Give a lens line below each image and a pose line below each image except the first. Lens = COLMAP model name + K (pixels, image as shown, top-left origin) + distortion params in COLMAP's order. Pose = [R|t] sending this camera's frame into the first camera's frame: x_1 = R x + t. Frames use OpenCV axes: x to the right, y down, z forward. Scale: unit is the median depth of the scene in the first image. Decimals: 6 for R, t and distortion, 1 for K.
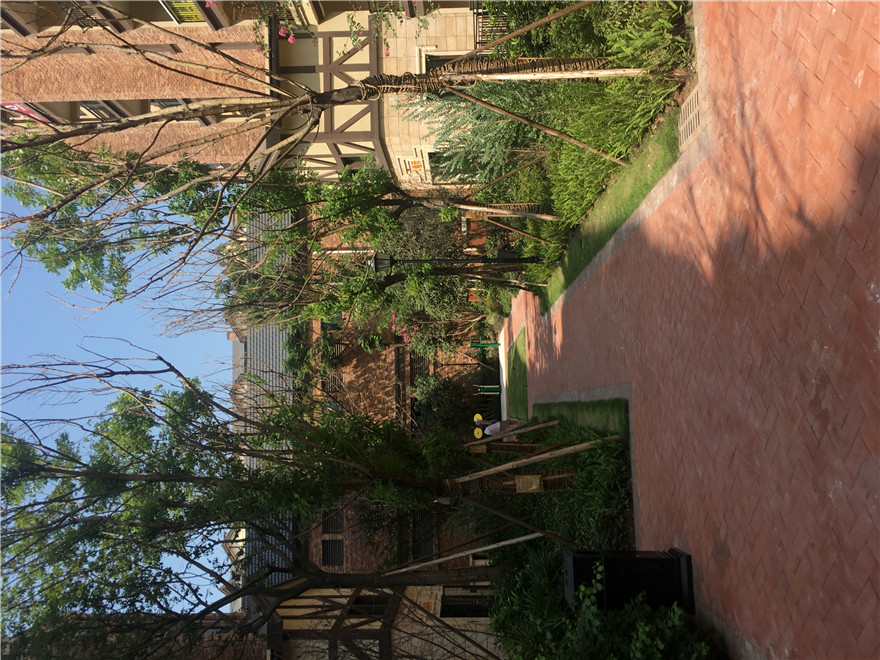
lens RADIAL K [[743.6, 0, 436.7], [0, 743.6, 324.5], [0, 0, 1]] dist [0.036974, -0.029261]
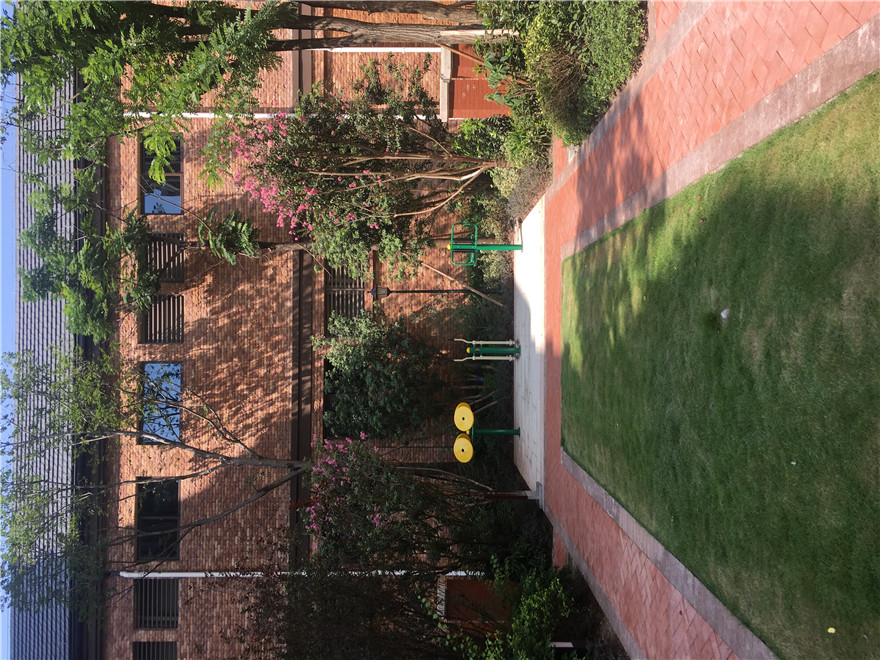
lens RADIAL K [[743.6, 0, 439.8], [0, 743.6, 326.4], [0, 0, 1]] dist [0.036974, -0.029261]
pose [[0.998449, 0.027105, 0.048630, 0.017112], [-0.031712, 0.994817, 0.096611, 0.028651], [-0.045760, -0.098004, 0.994133, 0.512233]]
